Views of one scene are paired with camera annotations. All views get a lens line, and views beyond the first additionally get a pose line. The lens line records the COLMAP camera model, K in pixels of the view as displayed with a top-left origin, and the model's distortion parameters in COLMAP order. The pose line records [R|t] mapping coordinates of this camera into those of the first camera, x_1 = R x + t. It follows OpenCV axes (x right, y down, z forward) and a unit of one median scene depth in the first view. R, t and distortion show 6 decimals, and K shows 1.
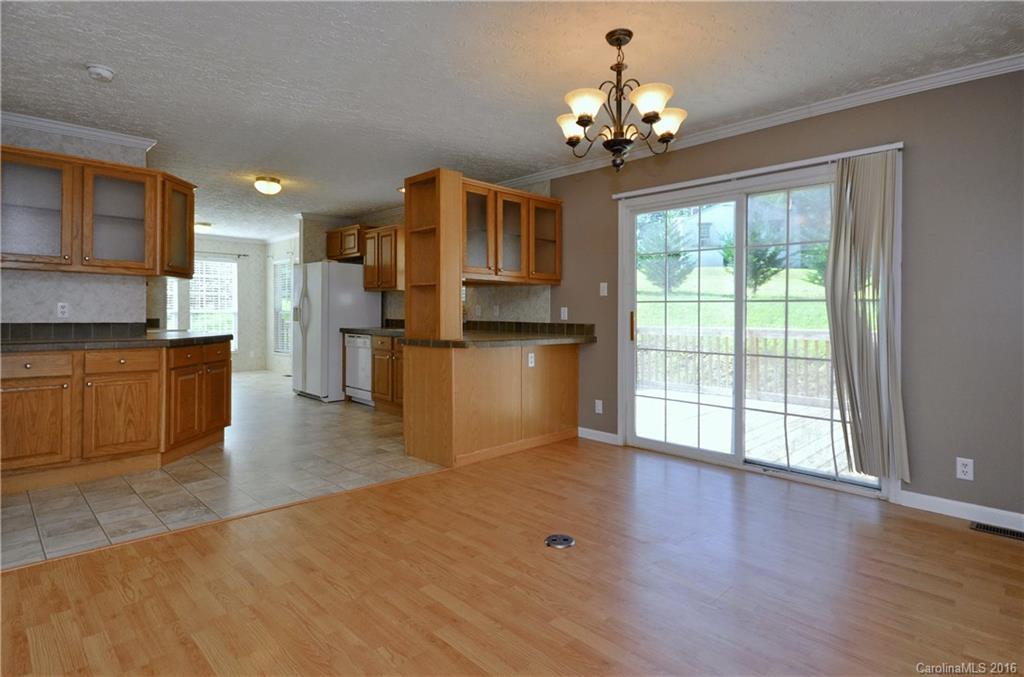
lens RADIAL K [[517.1, 0, 513.3], [0, 517.1, 308.7], [0, 0, 1]] dist [0.016798, -0.000093]
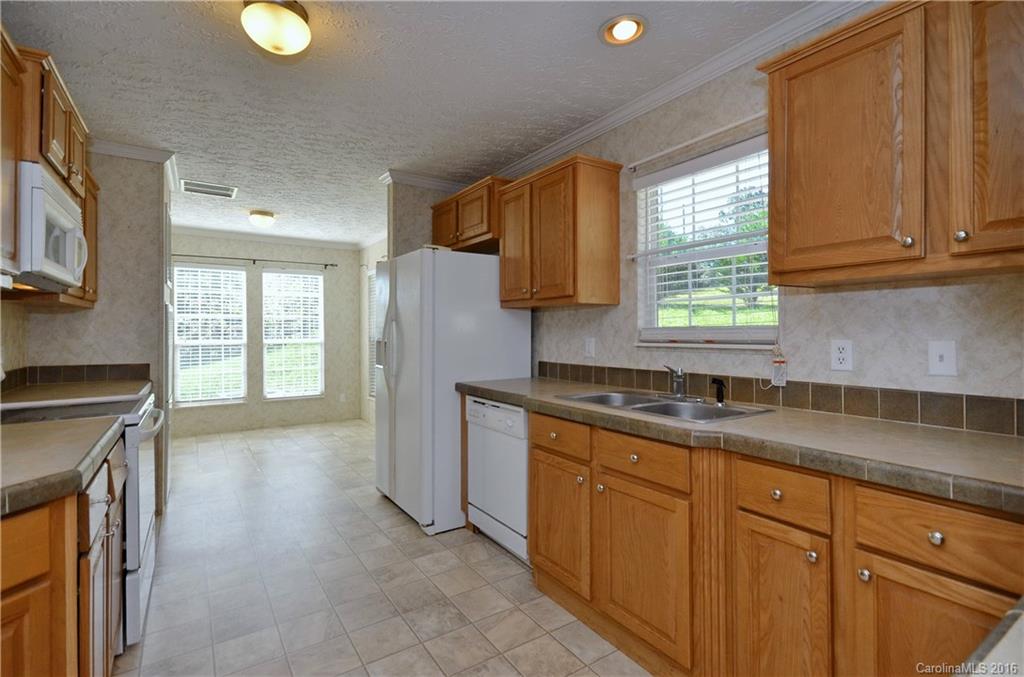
lens RADIAL K [[475.7, 0, 512.5], [0, 475.7, 317.9], [0, 0, 1]] dist [-0.001369, -0.000178]
pose [[0.979506, -0.013993, -0.200928, -0.266097], [0.009555, 0.999689, -0.023038, -0.018634], [0.201188, 0.020646, 0.979335, 0.792649]]
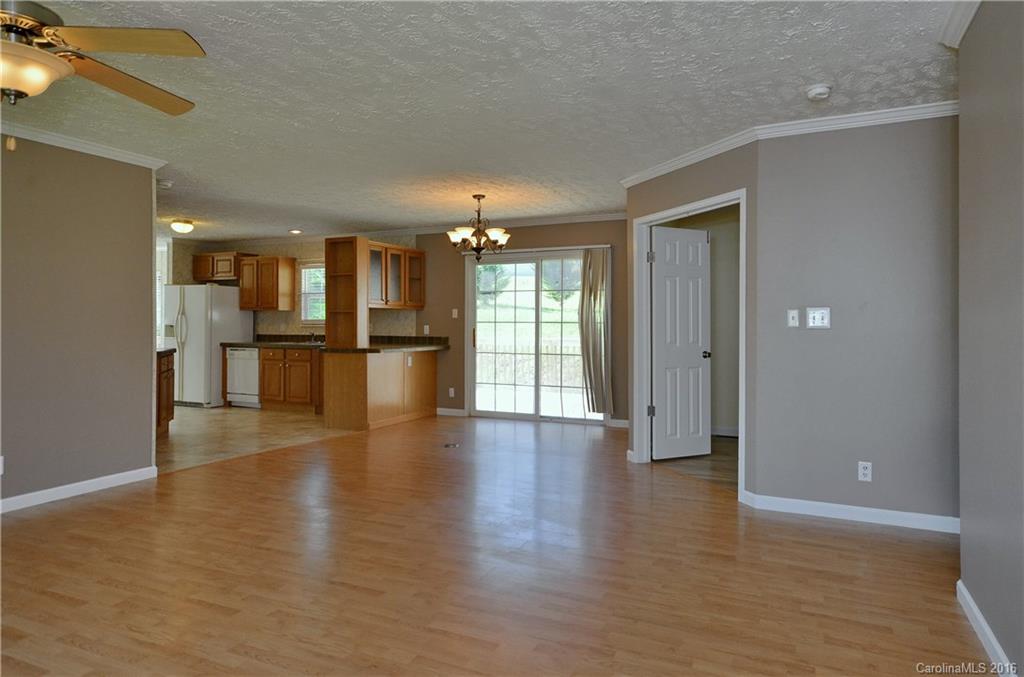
lens RADIAL K [[638.9, 0, 512.8], [0, 638.9, 317.8], [0, 0, 1]] dist [0.036255, -0.000365]
pose [[0.941626, -0.000247, 0.336662, -0.288548], [-0.000131, 0.999999, 0.001101, -0.027226], [-0.336662, -0.001081, 0.941625, -0.788175]]
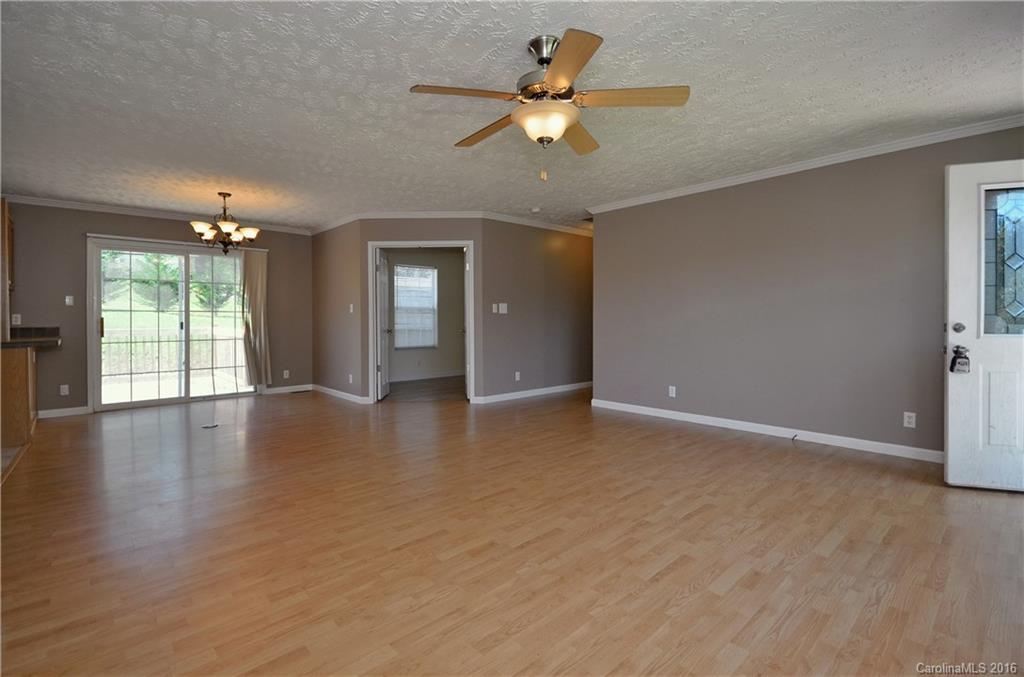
lens RADIAL K [[475.7, 0, 512.5], [0, 475.7, 317.9], [0, 0, 1]] dist [-0.001369, -0.000178]
pose [[0.033768, -0.005603, 0.999414, -1.002377], [-0.005271, 0.999969, 0.005784, -0.006278], [-0.999416, -0.005464, 0.033738, -0.171178]]
